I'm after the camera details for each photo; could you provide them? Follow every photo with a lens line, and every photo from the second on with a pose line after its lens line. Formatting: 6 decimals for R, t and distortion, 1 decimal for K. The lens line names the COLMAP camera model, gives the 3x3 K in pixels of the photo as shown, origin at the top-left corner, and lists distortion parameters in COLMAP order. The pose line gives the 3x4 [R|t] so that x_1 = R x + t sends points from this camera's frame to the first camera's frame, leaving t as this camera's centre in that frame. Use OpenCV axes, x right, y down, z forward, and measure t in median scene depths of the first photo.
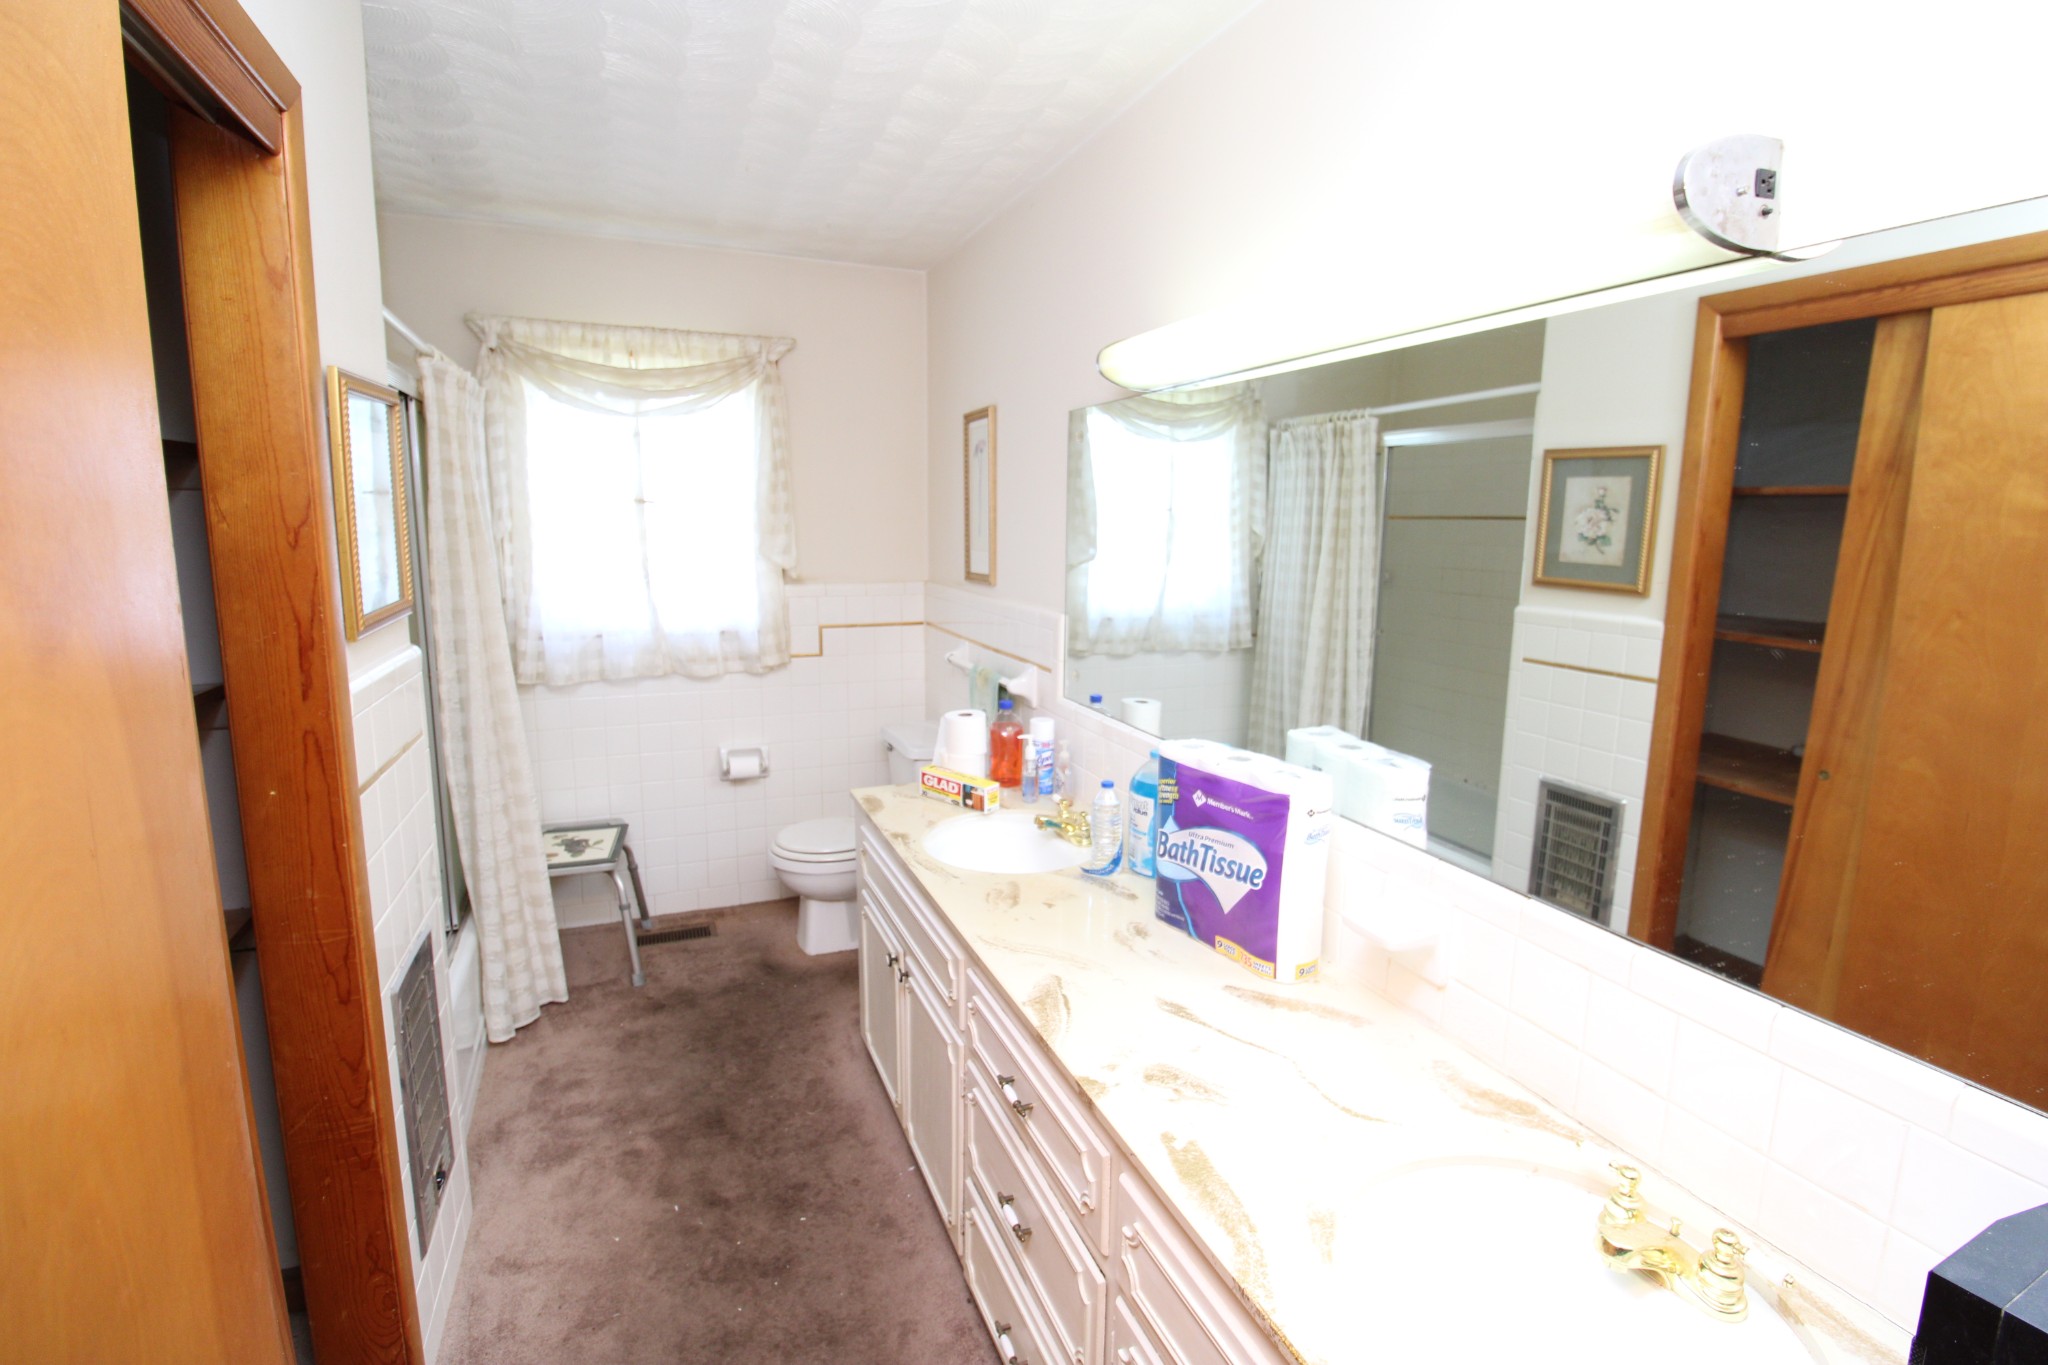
lens RADIAL K [[943.4, 0, 1023.1], [0, 943.4, 675.6], [0, 0, 1]] dist [-0.009029, -0.000540]
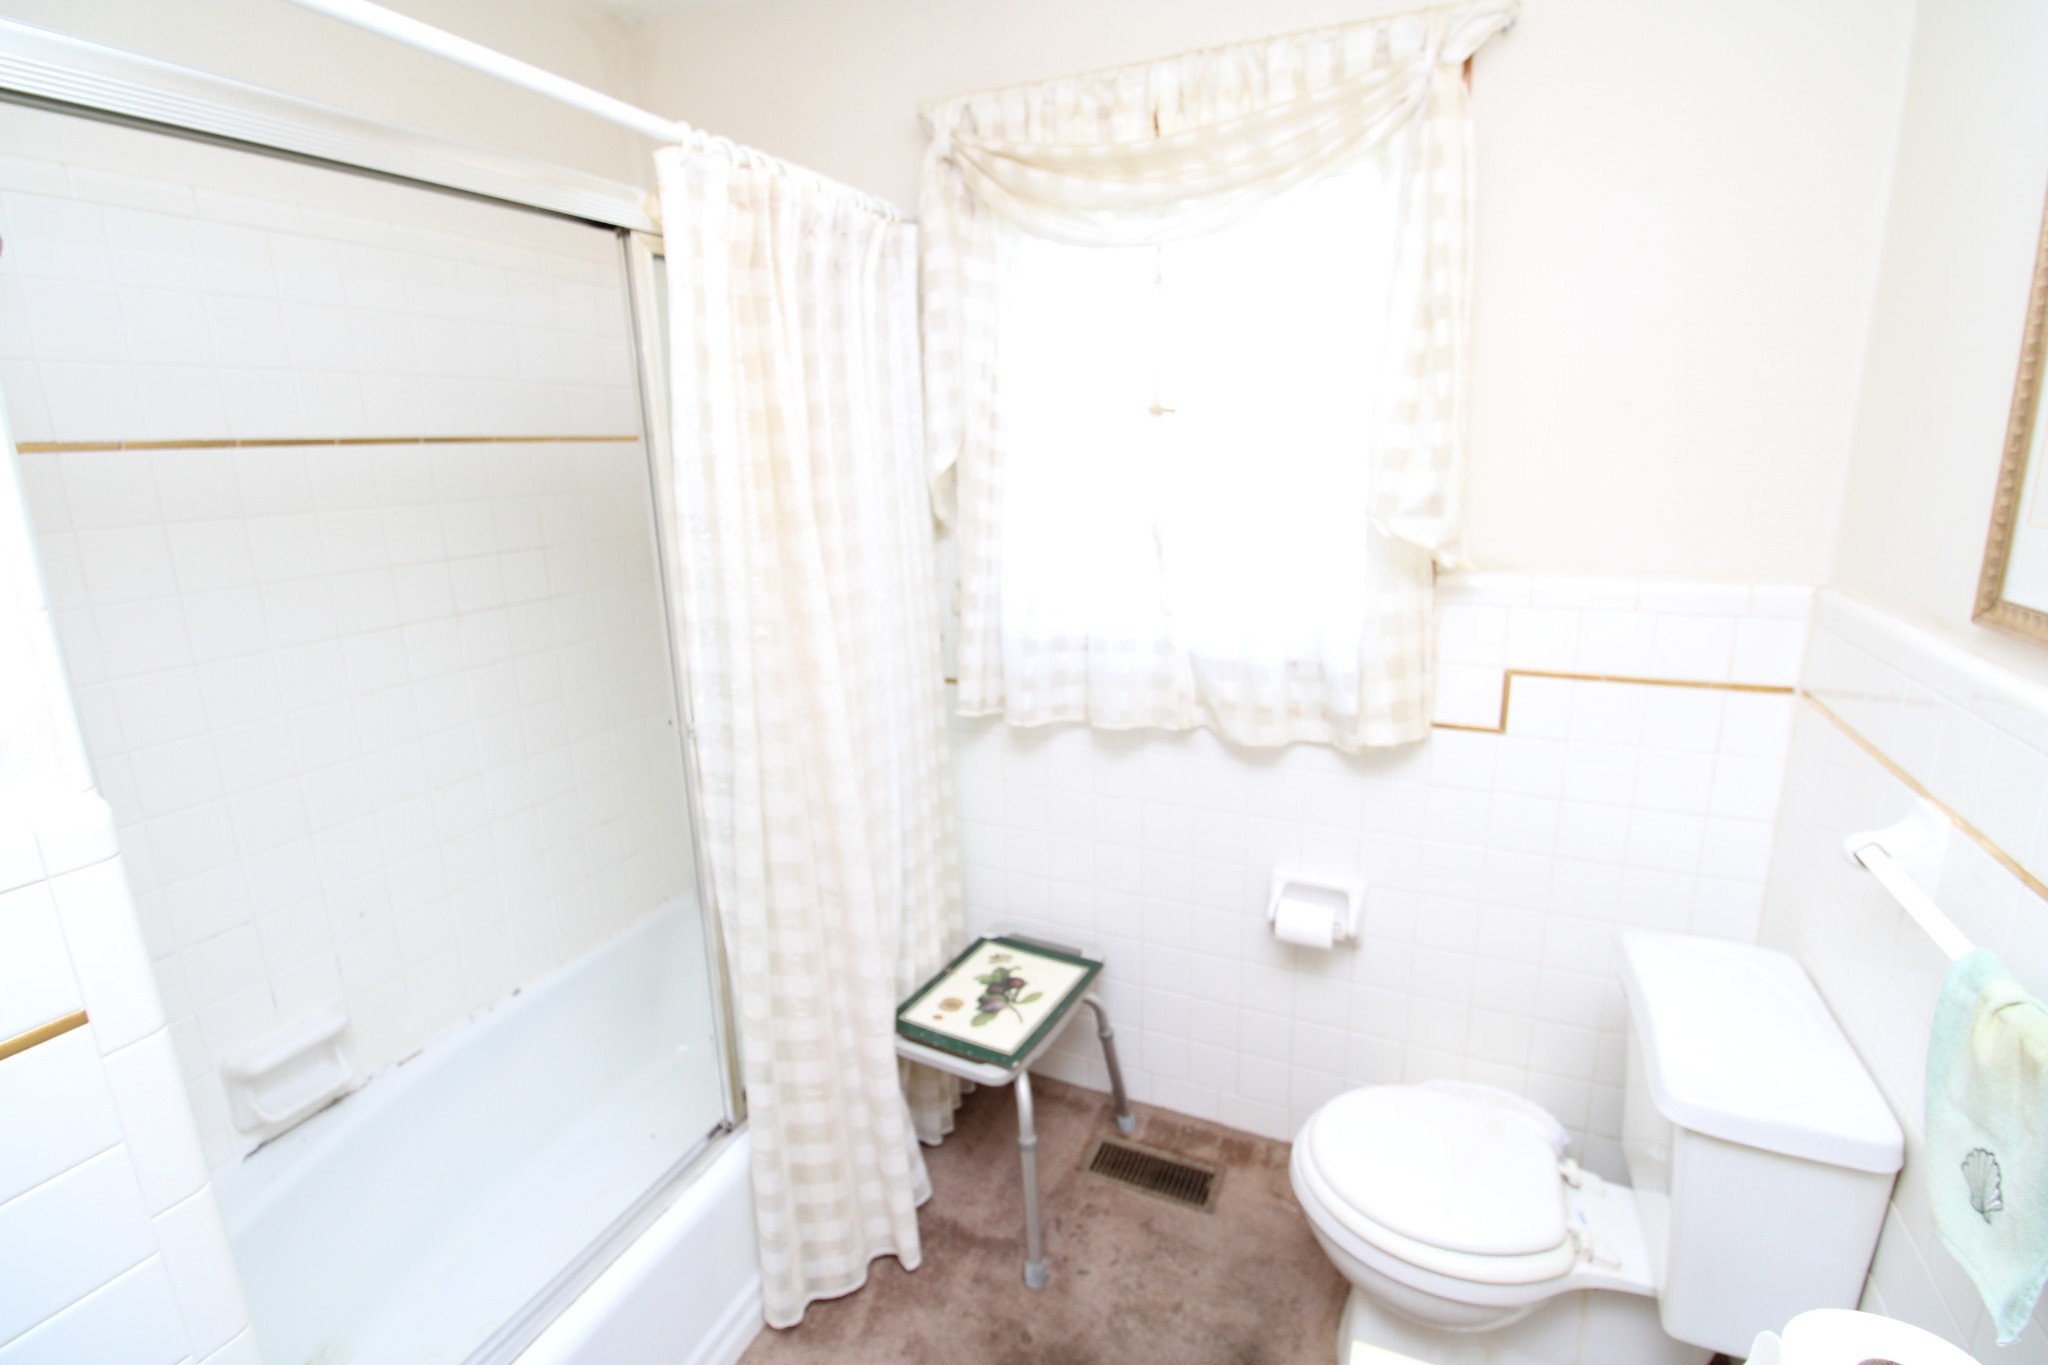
lens RADIAL K [[943.4, 0, 1024.6], [0, 943.4, 670.7], [0, 0, 1]] dist [-0.009029, -0.000540]
pose [[0.689699, 0.142935, -0.709848, -0.058309], [-0.086015, 0.989555, 0.115684, -0.092430], [0.718969, -0.018730, 0.694790, 0.563279]]
